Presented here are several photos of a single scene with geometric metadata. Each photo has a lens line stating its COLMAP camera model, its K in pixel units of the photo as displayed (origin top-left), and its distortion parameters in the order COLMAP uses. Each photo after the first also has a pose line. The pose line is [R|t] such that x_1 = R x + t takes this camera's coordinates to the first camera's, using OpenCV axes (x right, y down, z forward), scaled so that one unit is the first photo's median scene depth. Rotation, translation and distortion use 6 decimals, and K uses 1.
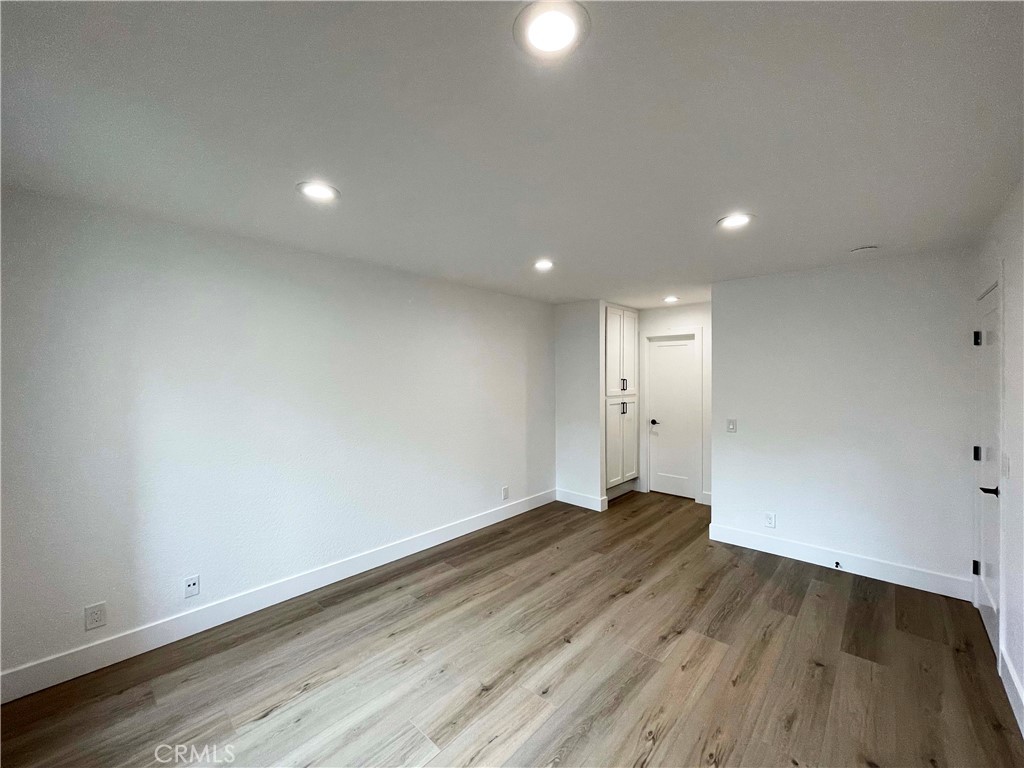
lens RADIAL K [[414.0, 0, 512.0], [0, 414.0, 384.0], [0, 0, 1]] dist [0.000839, 0.000179]
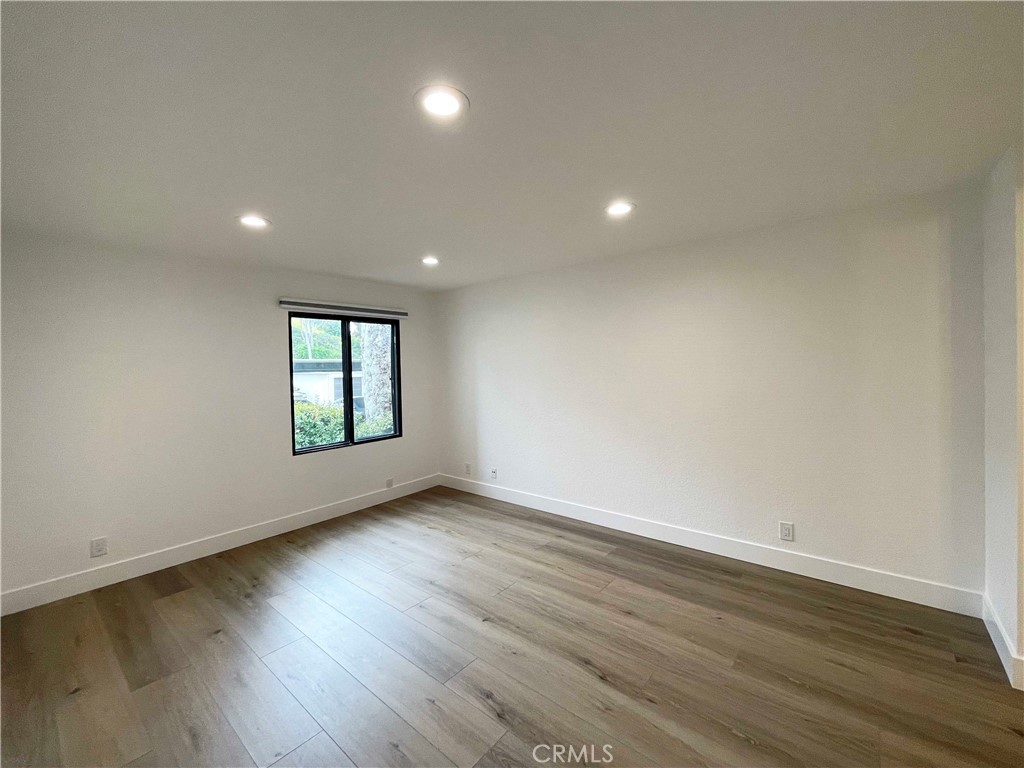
lens RADIAL K [[421.8, 0, 512.0], [0, 421.8, 384.0], [0, 0, 1]] dist [0.000044, 0.000020]
pose [[0.040696, 0.032590, -0.998640, 0.887460], [0.003758, 0.999456, 0.032770, 0.024651], [0.999164, -0.005086, 0.040552, 0.814736]]
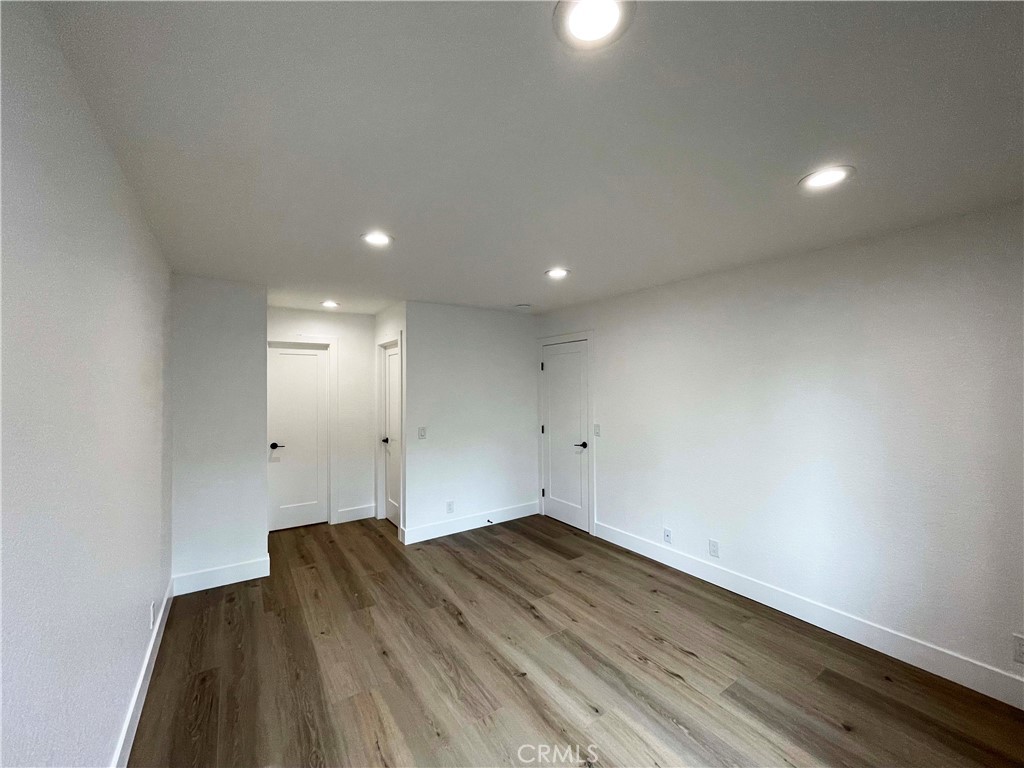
lens RADIAL K [[415.5, 0, 512.0], [0, 415.5, 384.0], [0, 0, 1]] dist [0.001098, 0.000449]
pose [[0.239991, 0.005382, 0.970760, -0.615287], [0.028301, 0.999521, -0.012538, -0.011952], [-0.970362, 0.030482, 0.239724, 0.621084]]
